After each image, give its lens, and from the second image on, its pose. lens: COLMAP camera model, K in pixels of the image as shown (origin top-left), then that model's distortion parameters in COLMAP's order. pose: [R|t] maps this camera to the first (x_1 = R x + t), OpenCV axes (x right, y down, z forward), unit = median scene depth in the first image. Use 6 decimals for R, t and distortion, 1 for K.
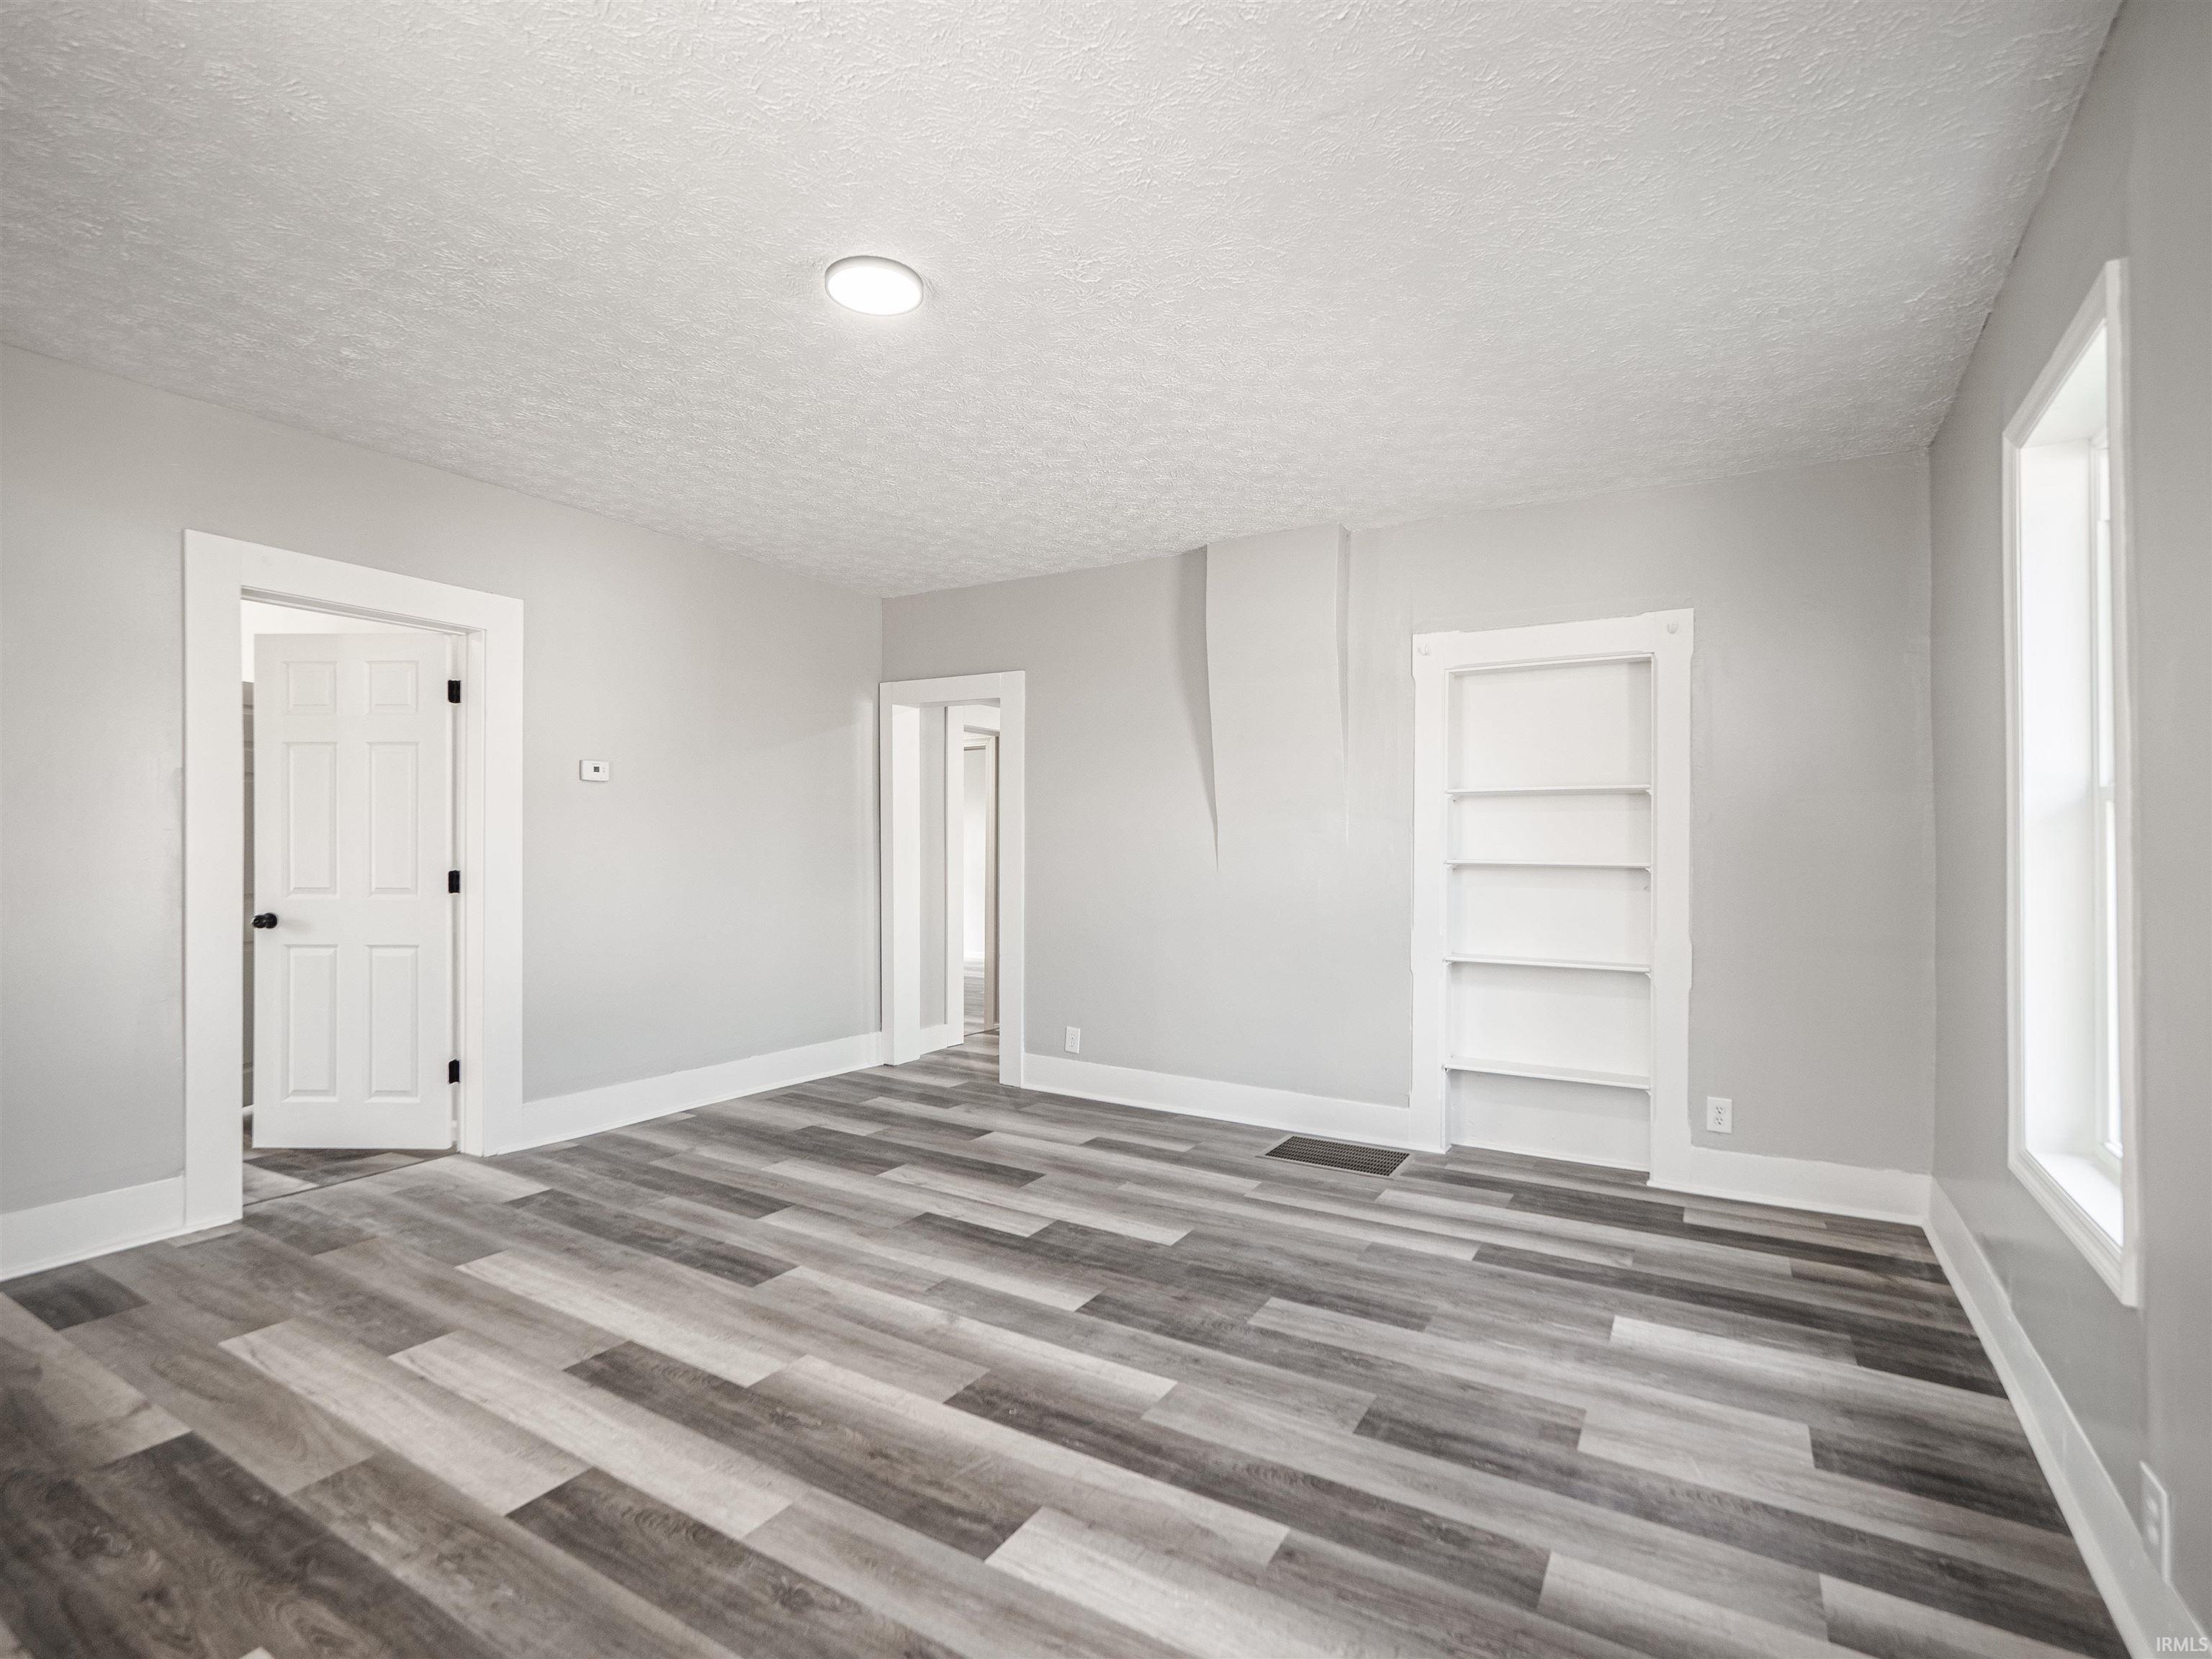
lens RADIAL K [[1044.4, 0, 1095.3], [0, 1044.4, 837.1], [0, 0, 1]] dist [0.003354, -0.001816]
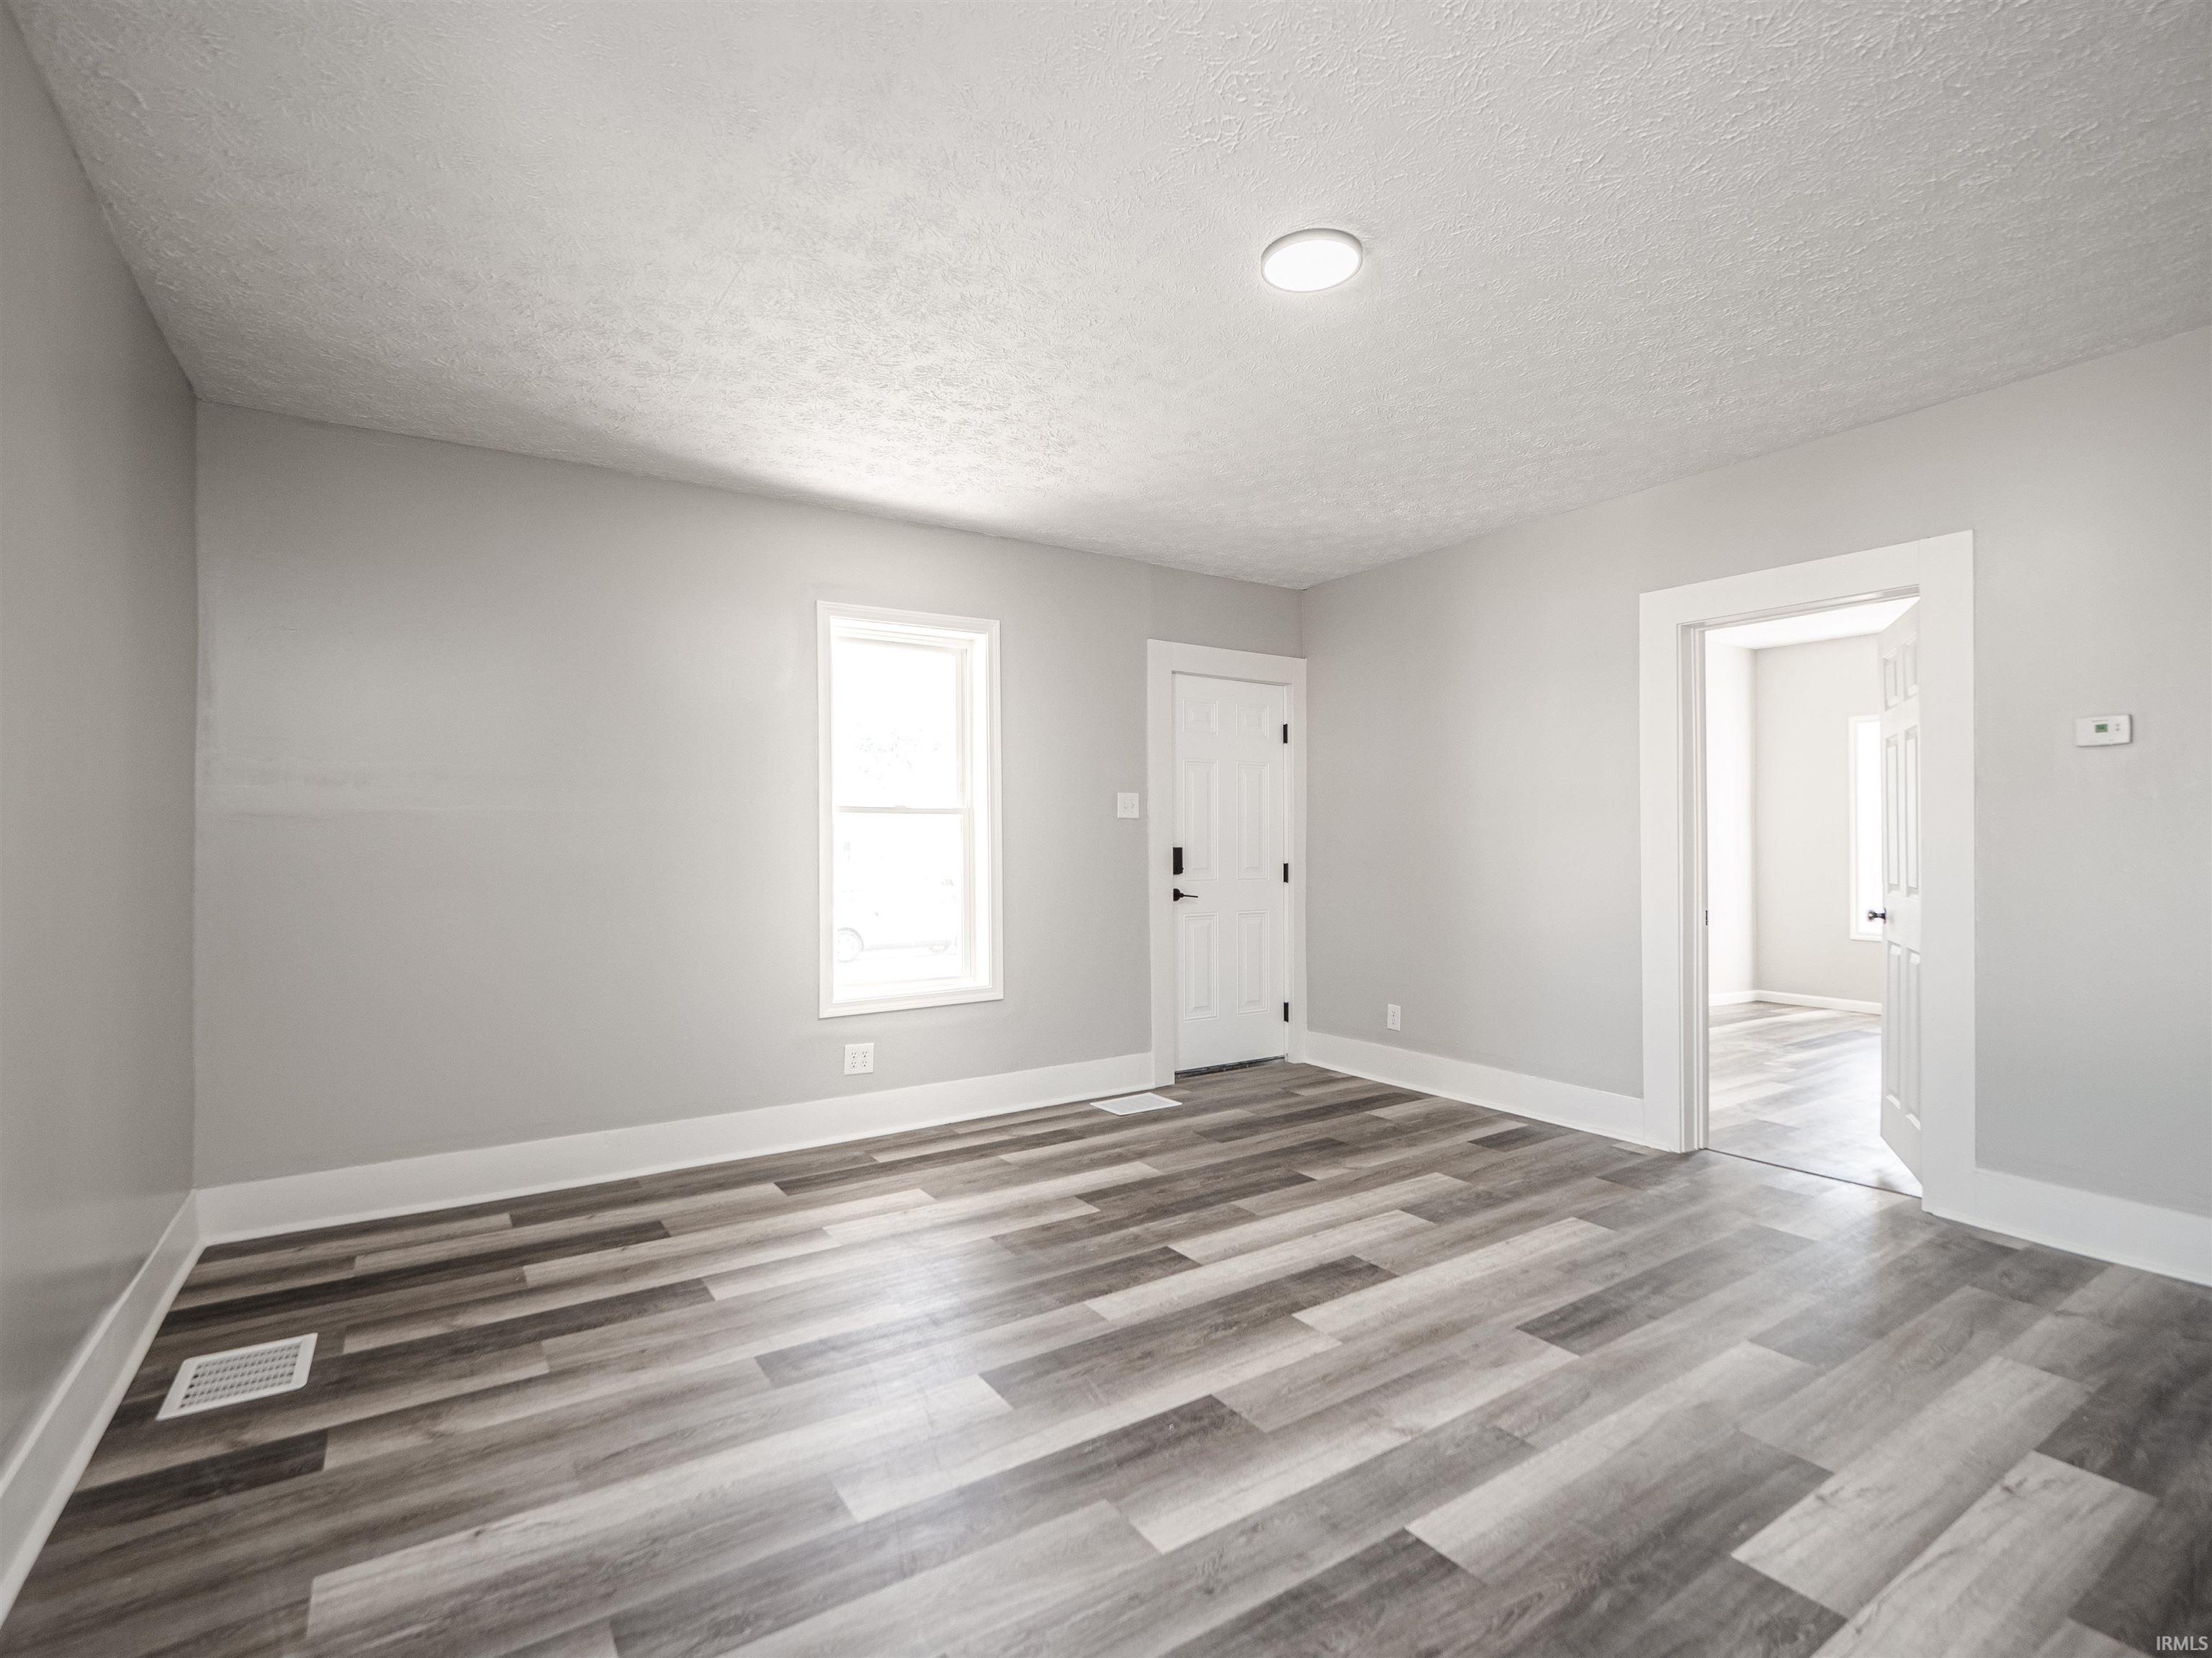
lens RADIAL K [[1044.3, 0, 1094.9], [0, 1044.3, 834.1], [0, 0, 1]] dist [0.003354, -0.001816]
pose [[-0.425915, -0.010979, -0.904697, 0.707307], [0.006611, 0.999862, -0.015246, 0.017229], [0.904739, -0.012475, -0.425783, 1.160474]]
